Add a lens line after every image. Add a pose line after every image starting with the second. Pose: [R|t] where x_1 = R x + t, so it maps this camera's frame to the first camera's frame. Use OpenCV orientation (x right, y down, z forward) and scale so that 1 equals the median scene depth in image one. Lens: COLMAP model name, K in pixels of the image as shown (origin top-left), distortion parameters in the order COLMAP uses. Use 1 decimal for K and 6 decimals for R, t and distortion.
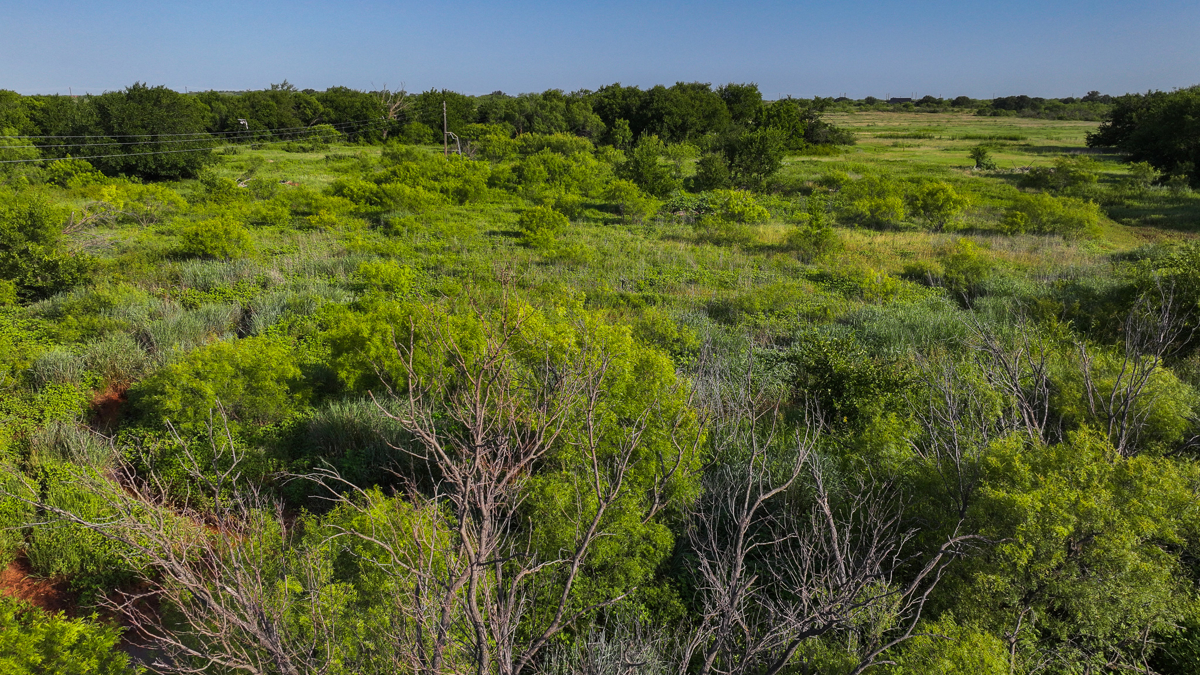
lens RADIAL K [[856.8, 0, 600.0], [0, 856.8, 337.5], [0, 0, 1]] dist [0.002944, 0.005948]
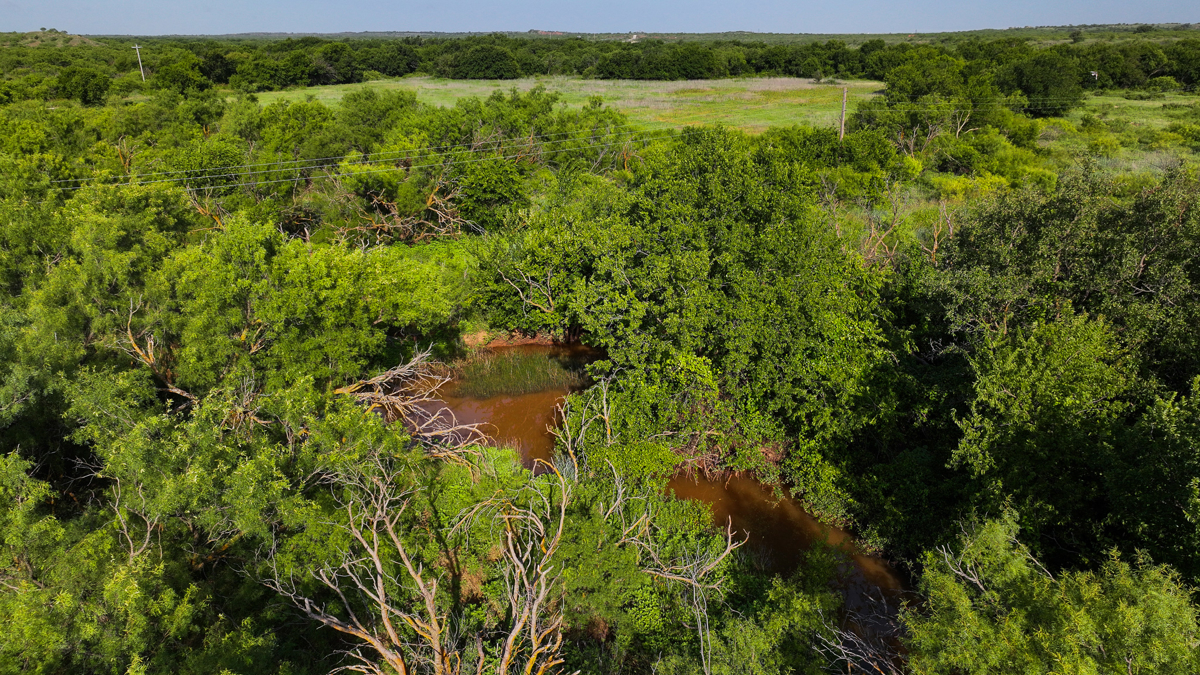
lens RADIAL K [[856.8, 0, 600.0], [0, 856.8, 337.5], [0, 0, 1]] dist [0.002944, 0.005948]
pose [[0.659173, 0.240223, -0.712590, 0.097145], [-0.191871, 0.969967, 0.149500, 0.074966], [0.727101, 0.038179, 0.685468, -0.376594]]
